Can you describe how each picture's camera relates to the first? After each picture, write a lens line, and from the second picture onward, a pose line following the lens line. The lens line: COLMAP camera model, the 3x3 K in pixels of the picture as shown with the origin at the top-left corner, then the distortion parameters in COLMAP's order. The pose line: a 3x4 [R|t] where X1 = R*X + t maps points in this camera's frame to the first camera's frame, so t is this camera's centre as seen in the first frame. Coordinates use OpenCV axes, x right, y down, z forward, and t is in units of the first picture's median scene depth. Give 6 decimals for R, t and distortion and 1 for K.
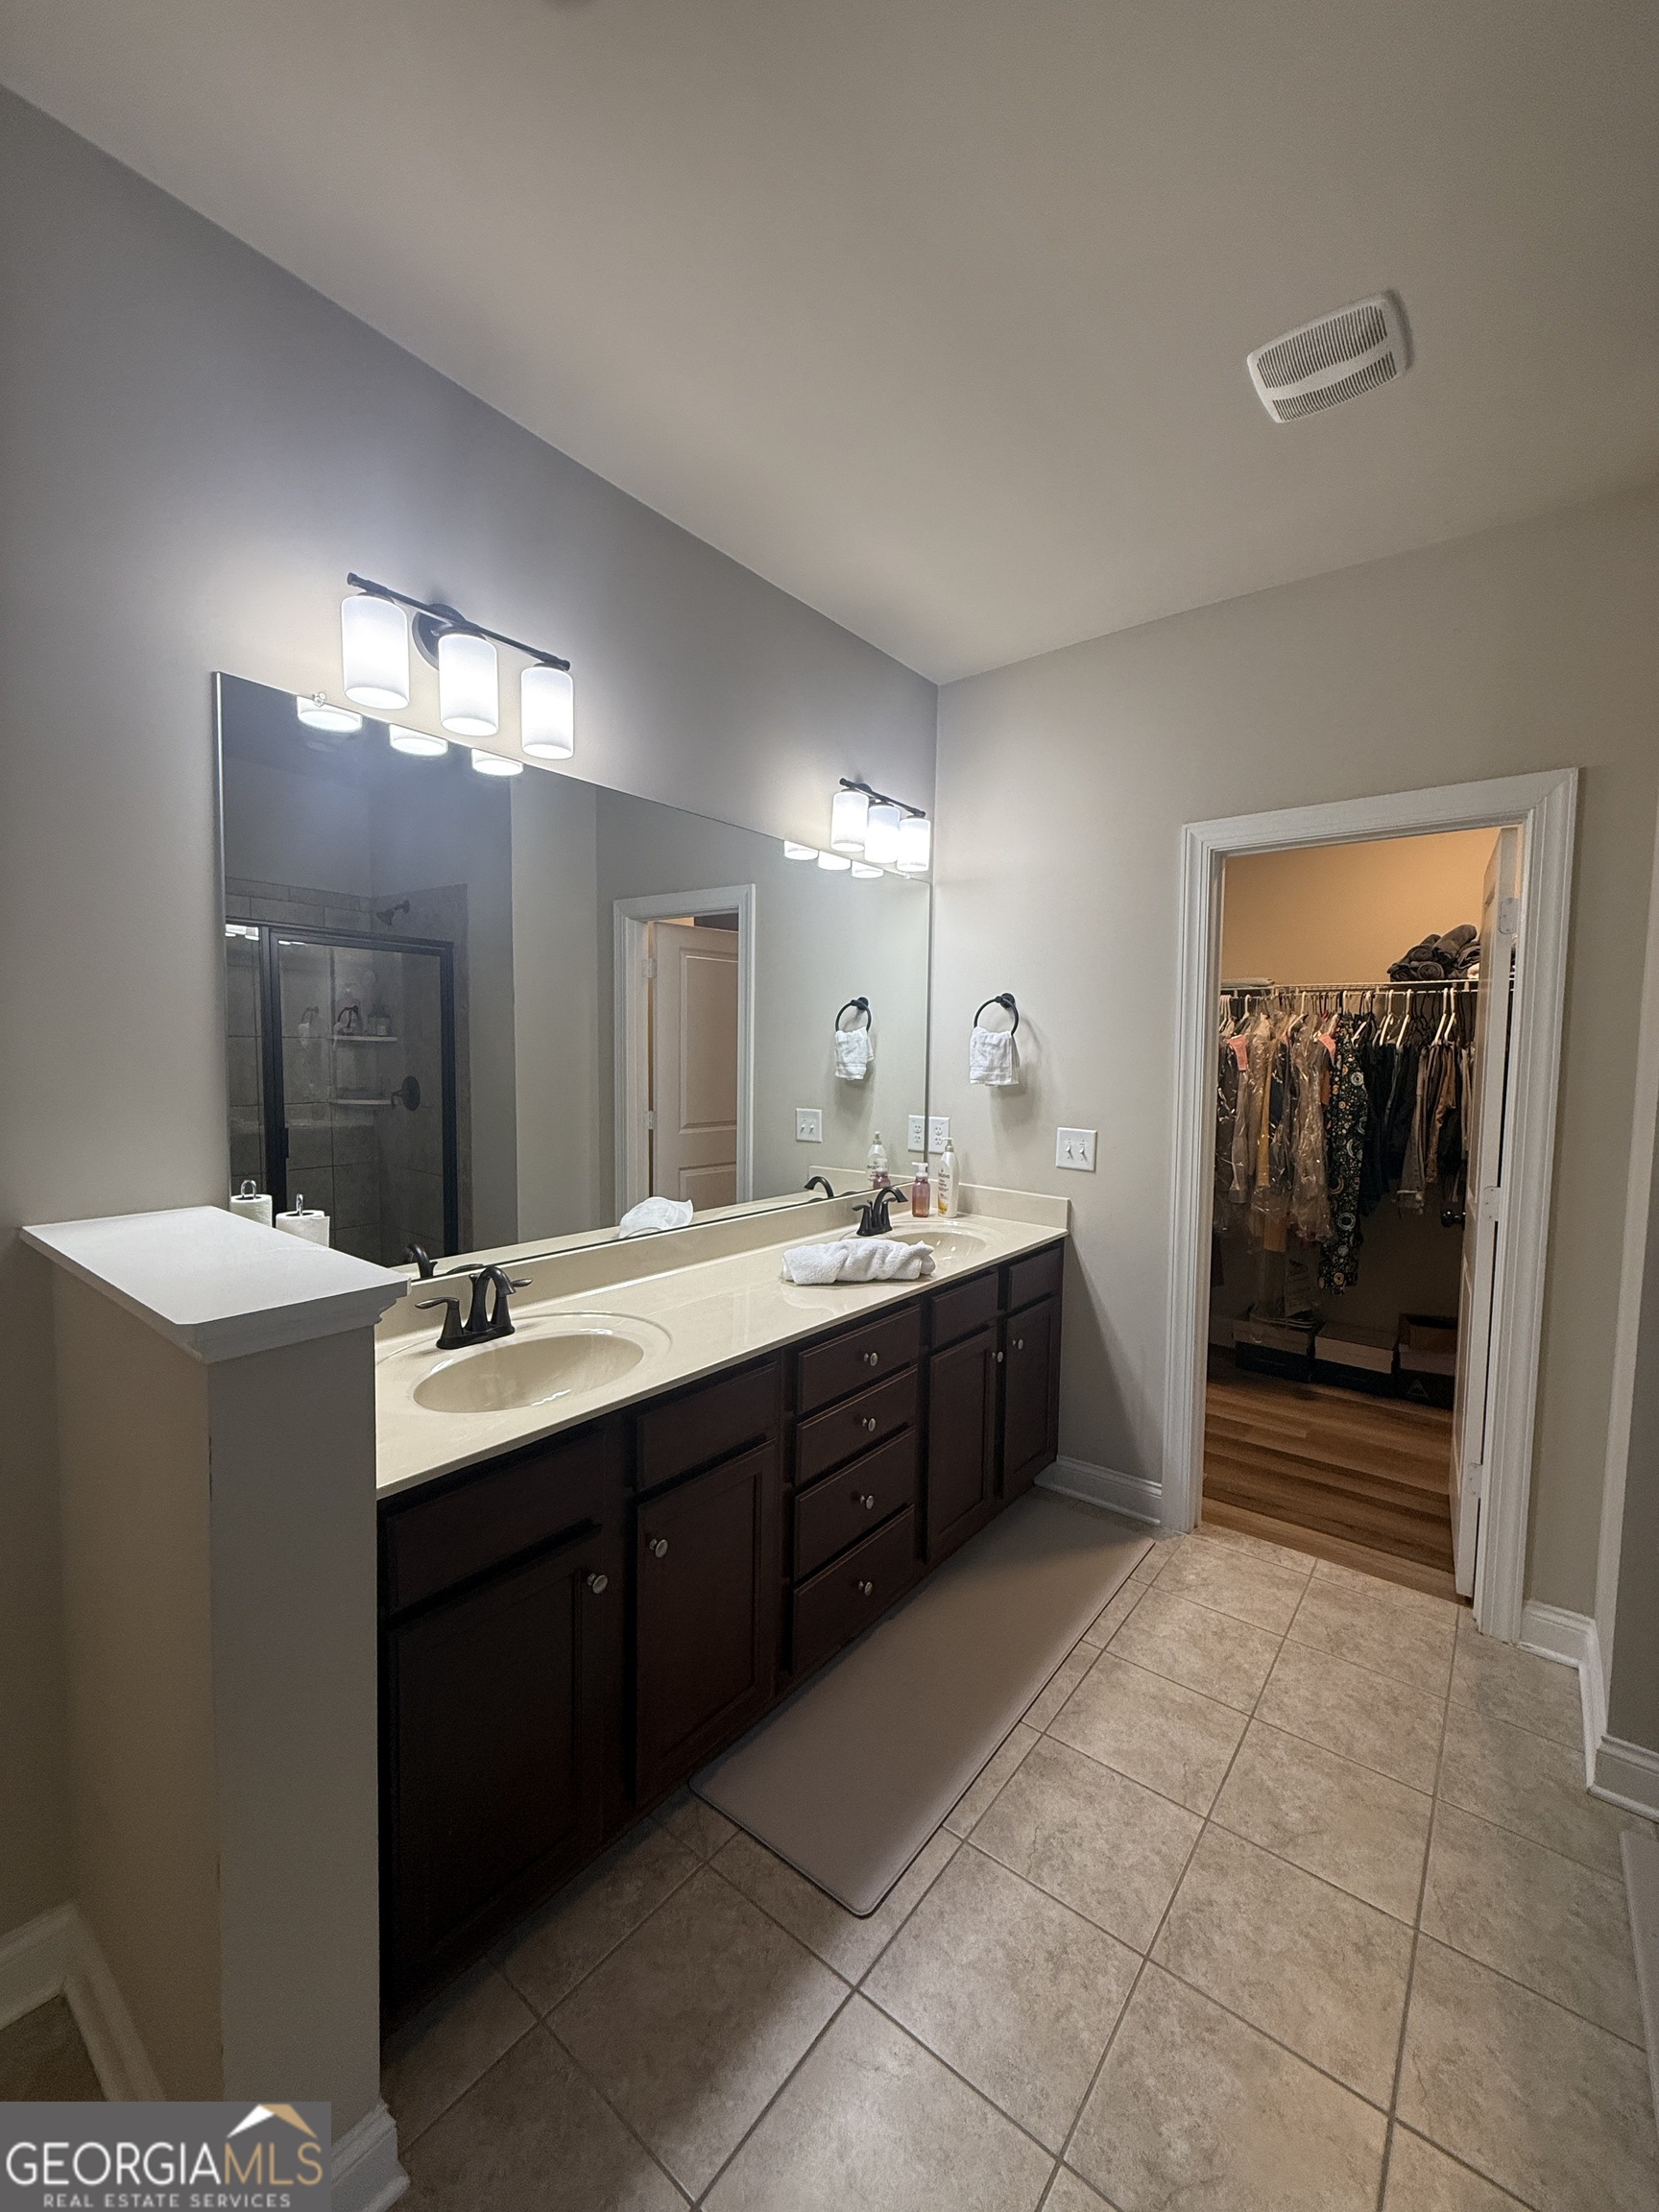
lens RADIAL K [[881.5, 0, 827.1], [0, 881.5, 1108.2], [0, 0, 1]] dist [-0.000612, 0.000230]
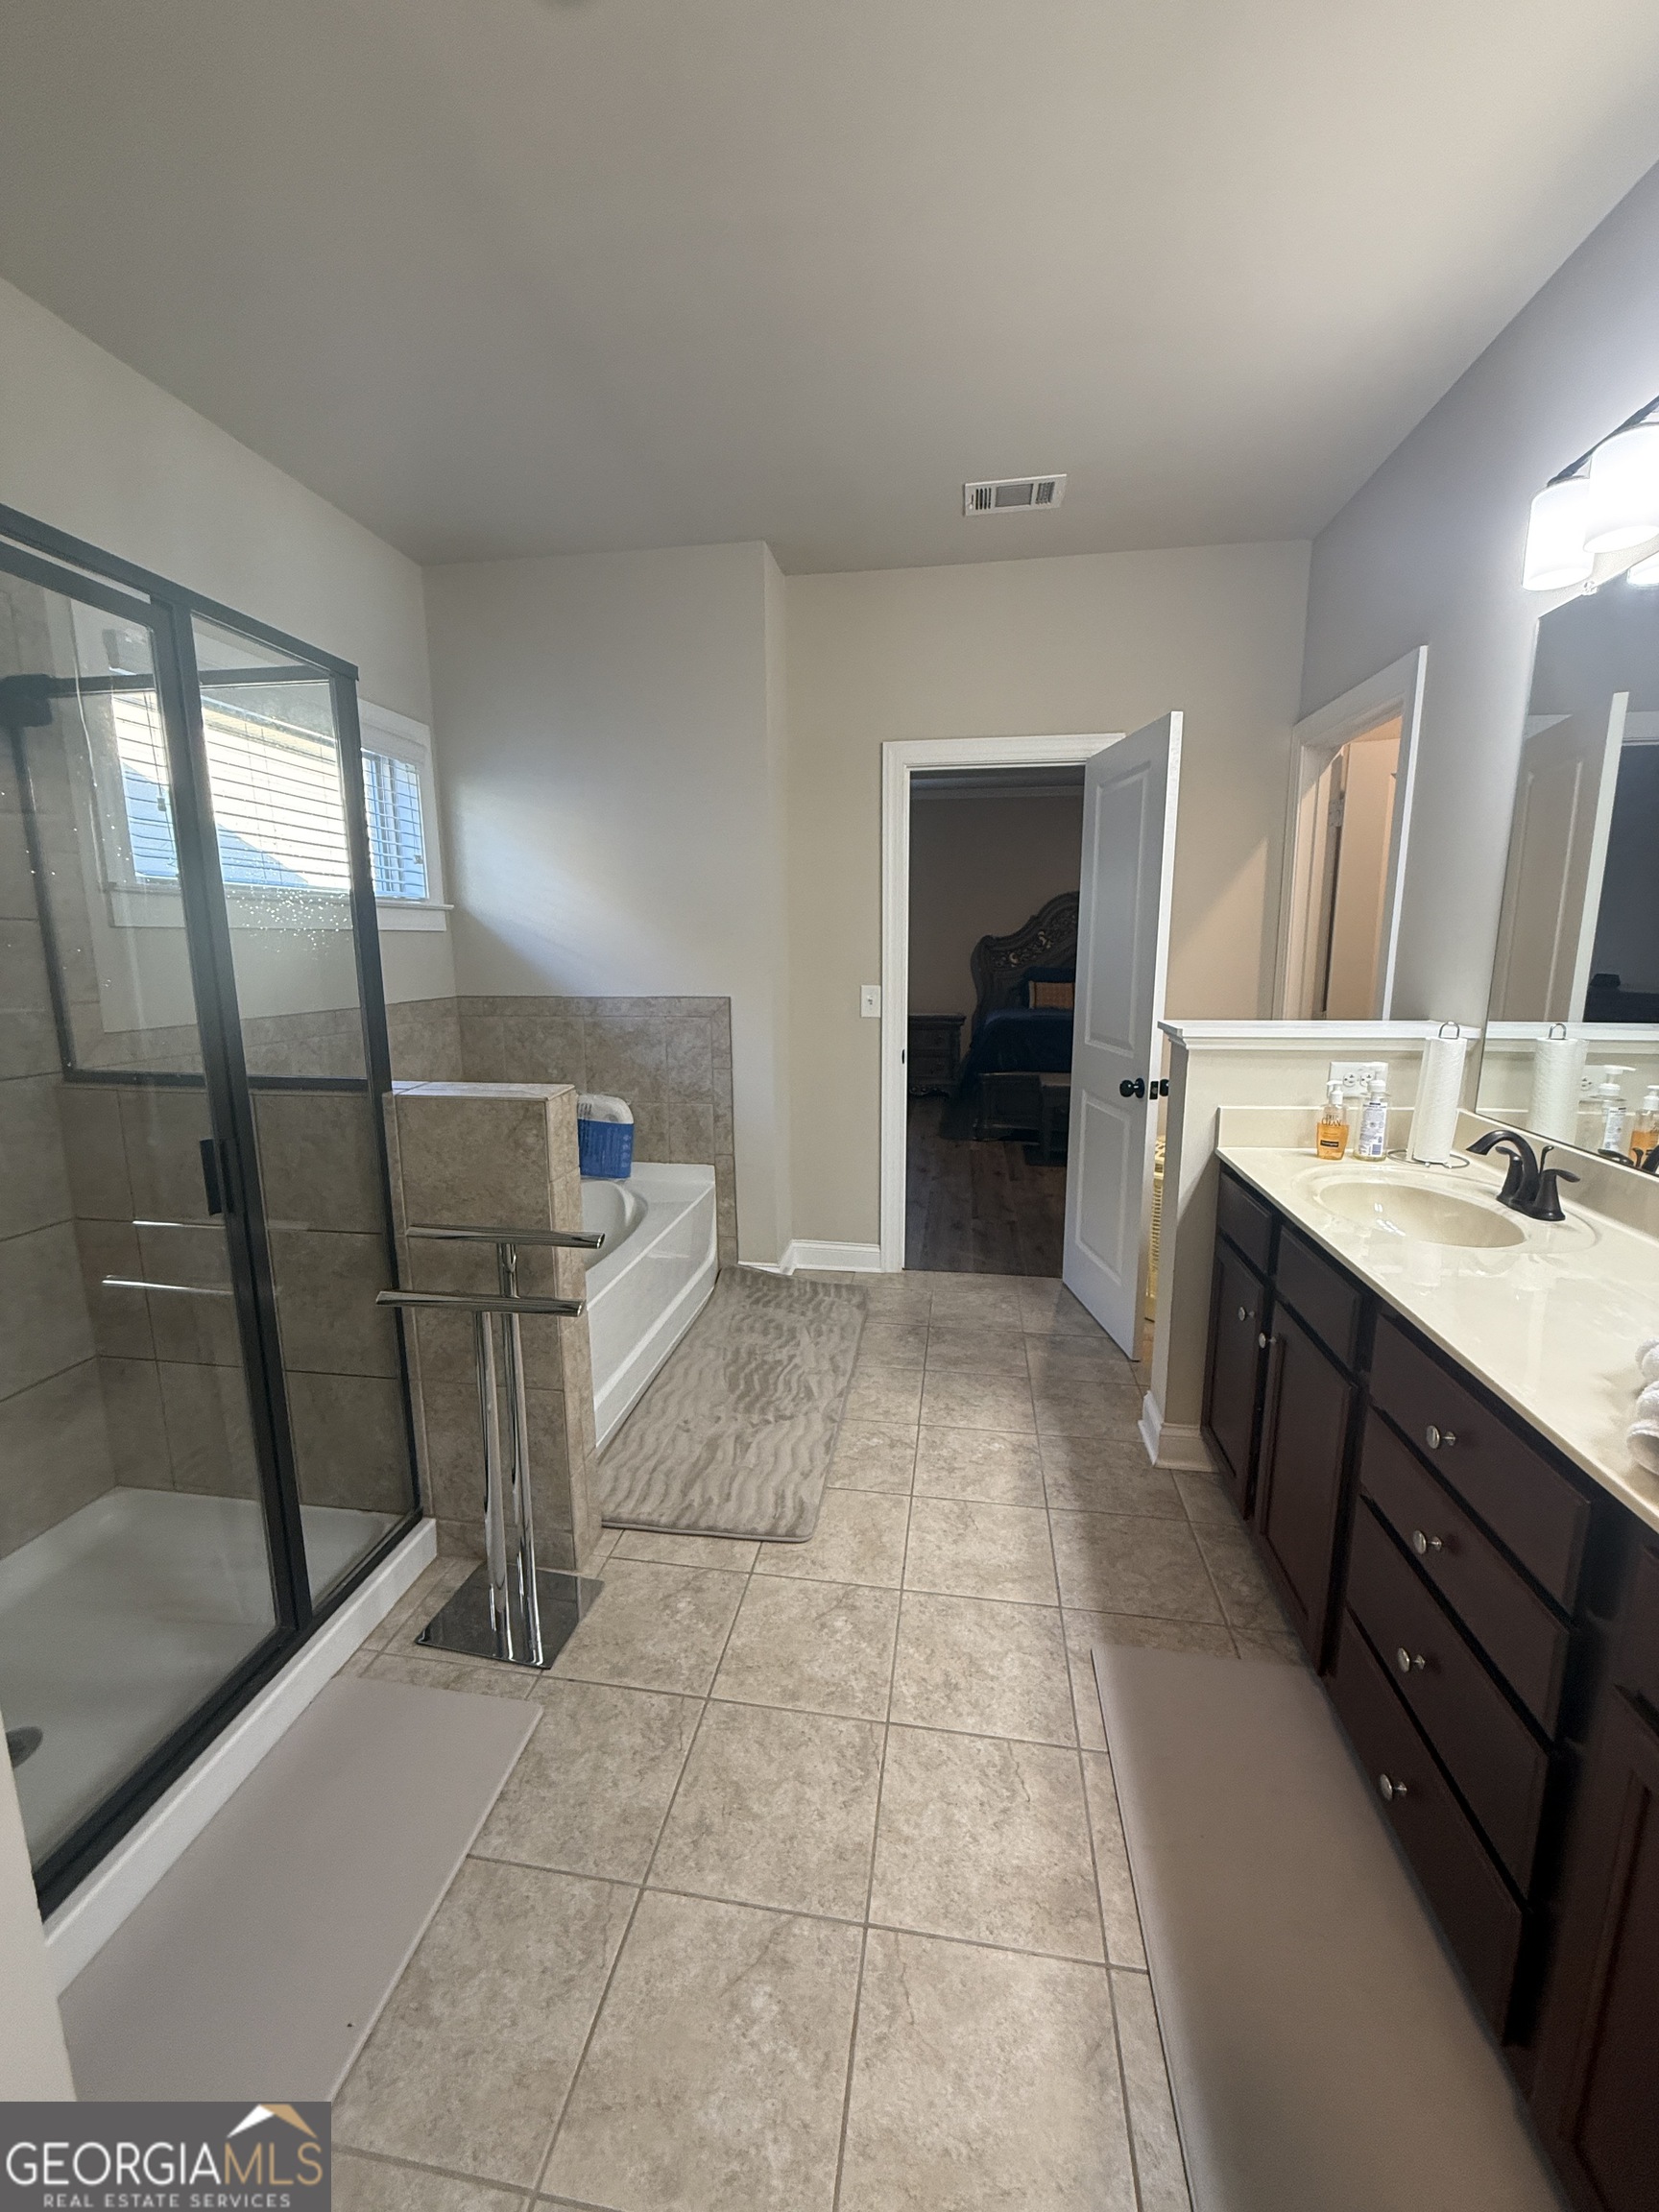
lens RADIAL K [[880.7, 0, 829.5], [0, 880.7, 1106.0], [0, 0, 1]] dist [0.000068, 0.000321]
pose [[-0.867105, 0.087089, -0.490454, 0.866343], [-0.035361, 0.971352, 0.235000, -0.053697], [0.496869, 0.221113, -0.839184, 1.652050]]
